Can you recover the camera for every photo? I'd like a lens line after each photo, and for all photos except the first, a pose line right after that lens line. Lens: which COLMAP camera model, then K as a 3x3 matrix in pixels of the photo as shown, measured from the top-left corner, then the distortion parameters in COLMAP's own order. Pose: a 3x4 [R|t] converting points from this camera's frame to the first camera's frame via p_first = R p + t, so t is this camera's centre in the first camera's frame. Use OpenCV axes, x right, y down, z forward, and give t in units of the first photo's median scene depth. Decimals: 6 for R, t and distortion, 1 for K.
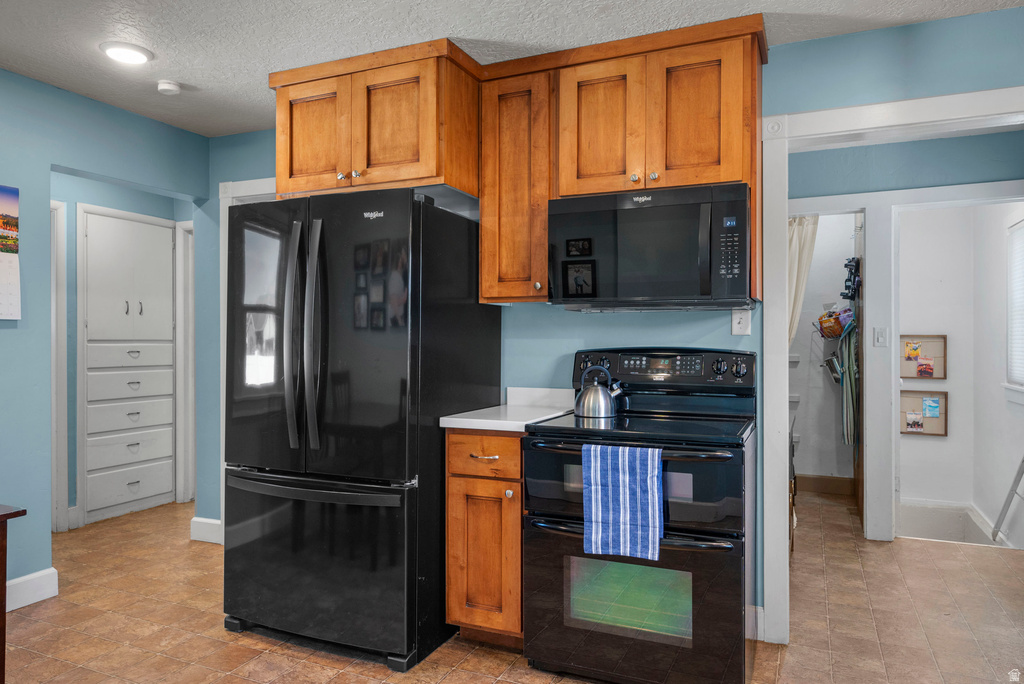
lens RADIAL K [[675.1, 0, 514.5], [0, 675.1, 337.7], [0, 0, 1]] dist [-0.001593, 0.002577]
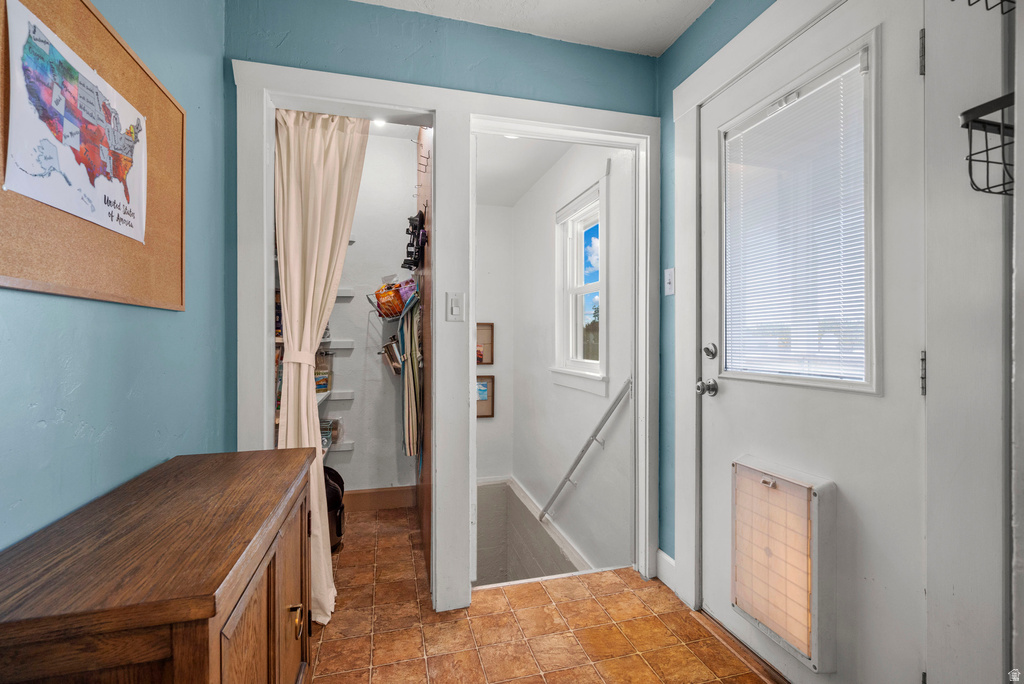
lens RADIAL K [[458.7, 0, 512.0], [0, 458.7, 342.0], [0, 0, 1]] dist [-0.002419, -0.000370]
pose [[0.776164, -0.002581, 0.630525, 0.277354], [-0.002832, 0.999967, 0.007579, 0.028122], [-0.630524, -0.007669, 0.776132, 0.567504]]
